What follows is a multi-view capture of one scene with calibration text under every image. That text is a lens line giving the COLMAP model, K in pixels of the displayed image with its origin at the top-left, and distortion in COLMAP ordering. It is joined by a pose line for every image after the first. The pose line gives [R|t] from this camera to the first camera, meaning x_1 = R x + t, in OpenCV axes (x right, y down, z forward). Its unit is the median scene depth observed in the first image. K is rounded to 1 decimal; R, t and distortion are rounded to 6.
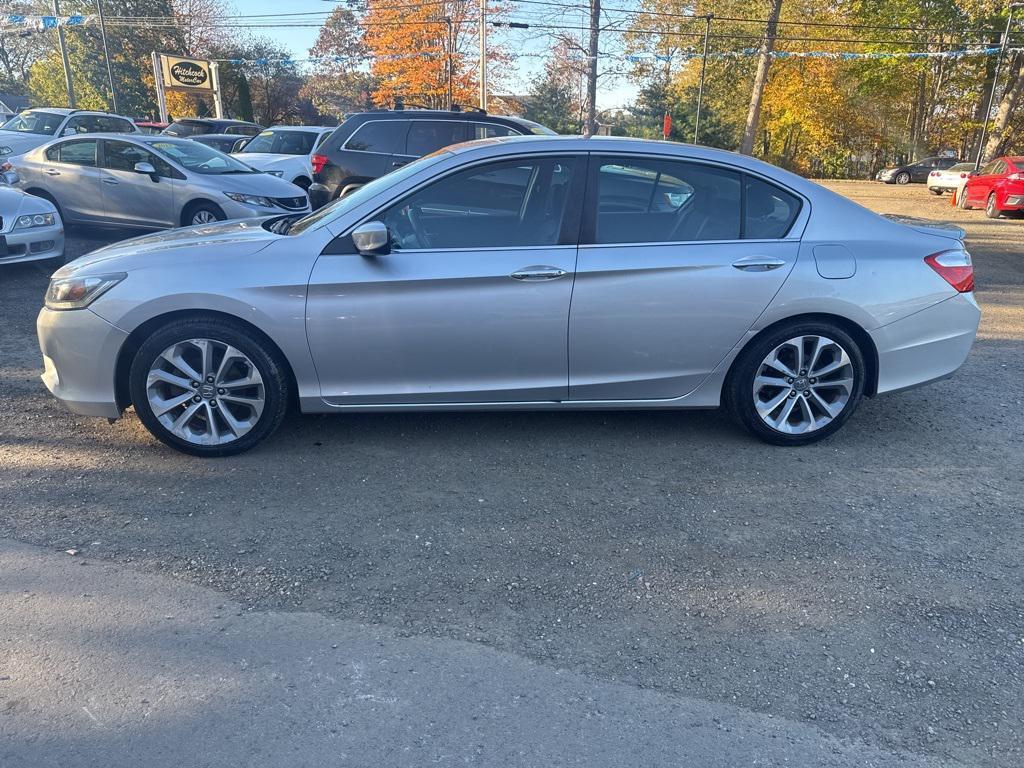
lens RADIAL K [[725.2, 0, 512.0], [0, 725.2, 384.0], [0, 0, 1]] dist [0.026404, -0.026773]
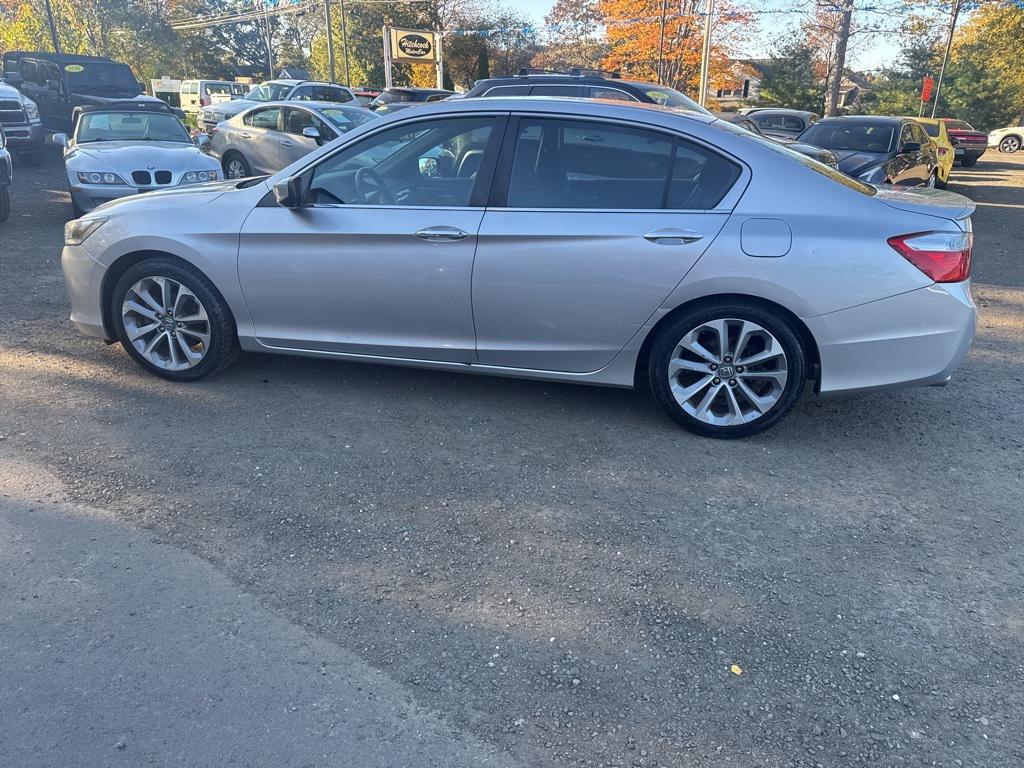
lens RADIAL K [[725.3, 0, 516.7], [0, 725.3, 386.3], [0, 0, 1]] dist [0.024451, -0.023655]
pose [[0.950987, 0.107999, -0.289757, 0.412220], [-0.096041, 0.993845, 0.055219, -0.006855], [0.293937, -0.024684, 0.955506, 0.052492]]
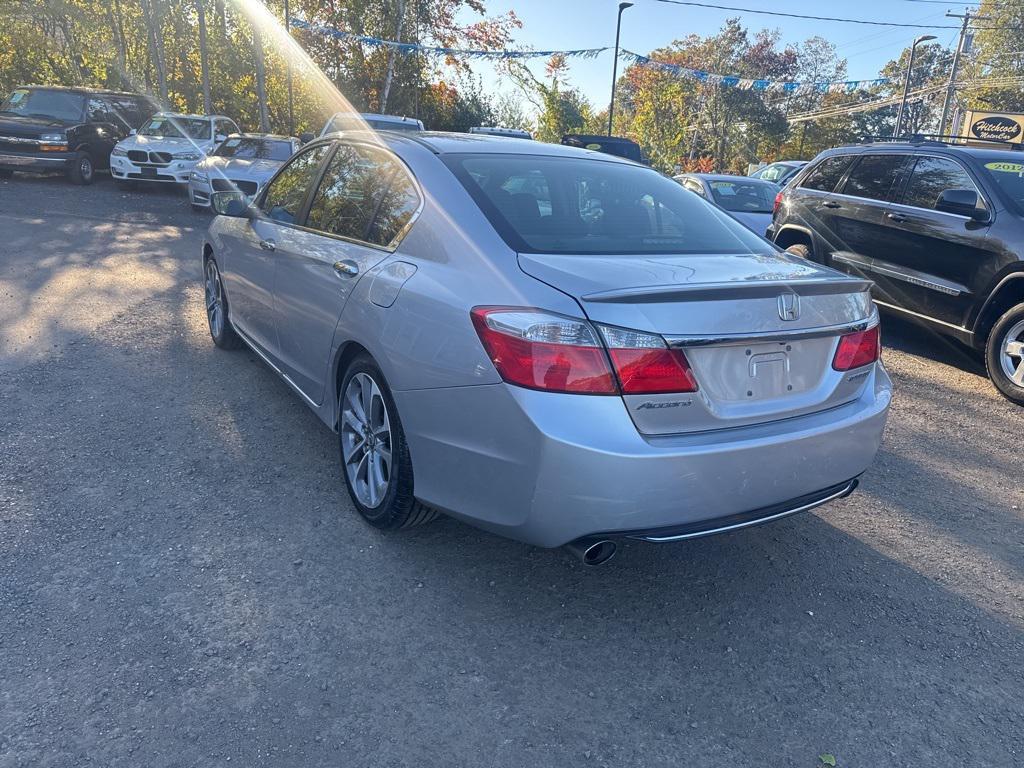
lens RADIAL K [[725.2, 0, 512.0], [0, 725.2, 384.0], [0, 0, 1]] dist [0.026404, -0.026773]
pose [[0.431898, 0.261124, -0.863295, 1.096102], [-0.332744, 0.935783, 0.116581, -0.190562], [0.838299, 0.236905, 0.491050, 0.735629]]
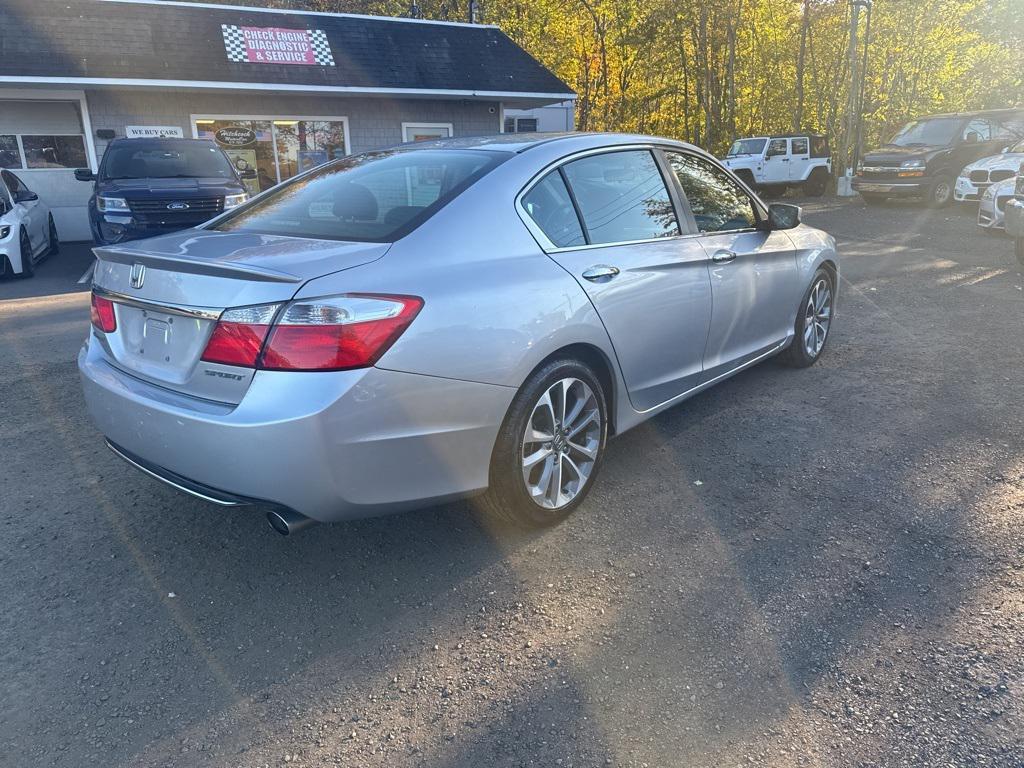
lens RADIAL K [[725.3, 0, 516.7], [0, 725.3, 386.3], [0, 0, 1]] dist [0.024451, -0.023655]
pose [[-0.712425, 0.186880, -0.676408, 0.884646], [-0.218343, 0.857014, 0.466748, -0.536556], [0.666916, 0.480212, -0.569754, 1.817981]]
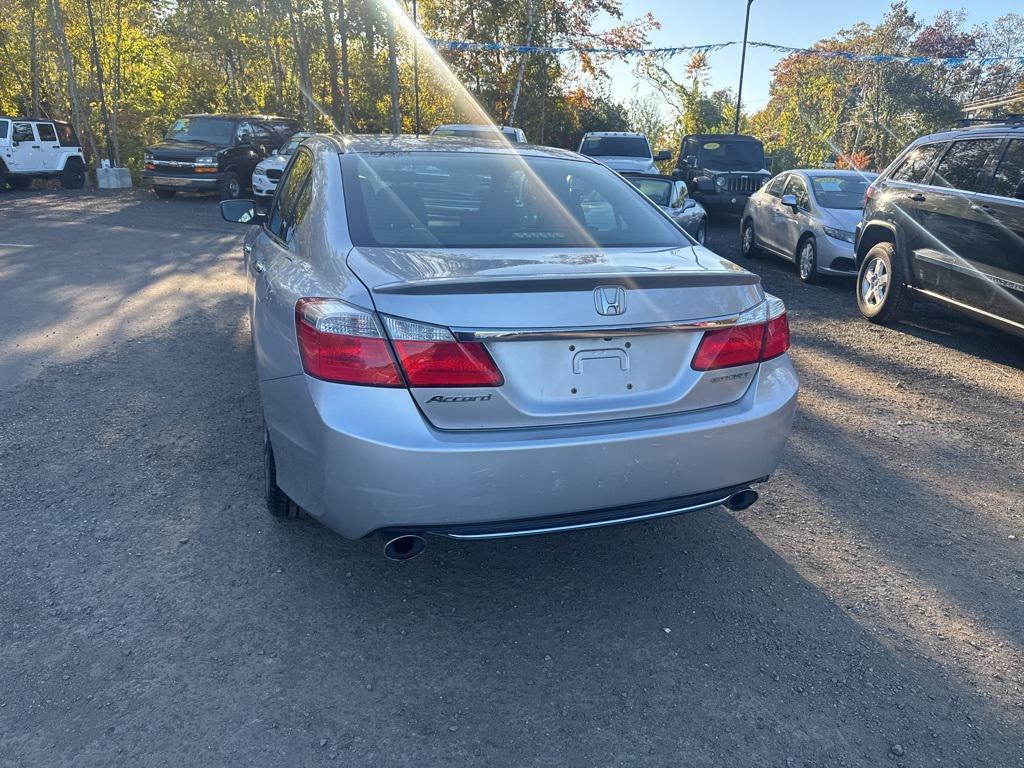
lens RADIAL K [[725.2, 0, 512.0], [0, 725.2, 384.0], [0, 0, 1]] dist [0.026404, -0.026773]
pose [[0.241040, 0.259886, -0.935072, 1.187810], [-0.324081, 0.929729, 0.174860, -0.269591], [0.914807, 0.260891, 0.308326, 0.980794]]
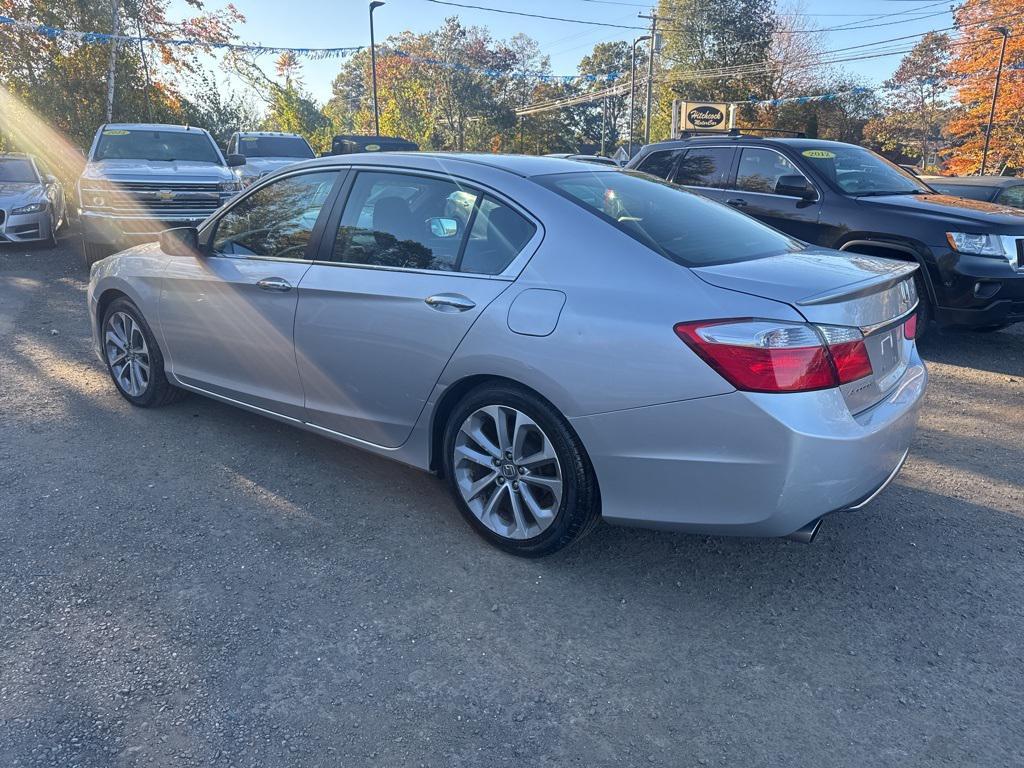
lens RADIAL K [[725.8, 0, 512.0], [0, 725.8, 384.0], [0, 0, 1]] dist [0.039543, -0.054023]
pose [[0.721076, 0.175699, -0.670209, 0.880421], [-0.209843, 0.977262, 0.030426, -0.109760], [0.660315, 0.118699, 0.741549, 0.441154]]
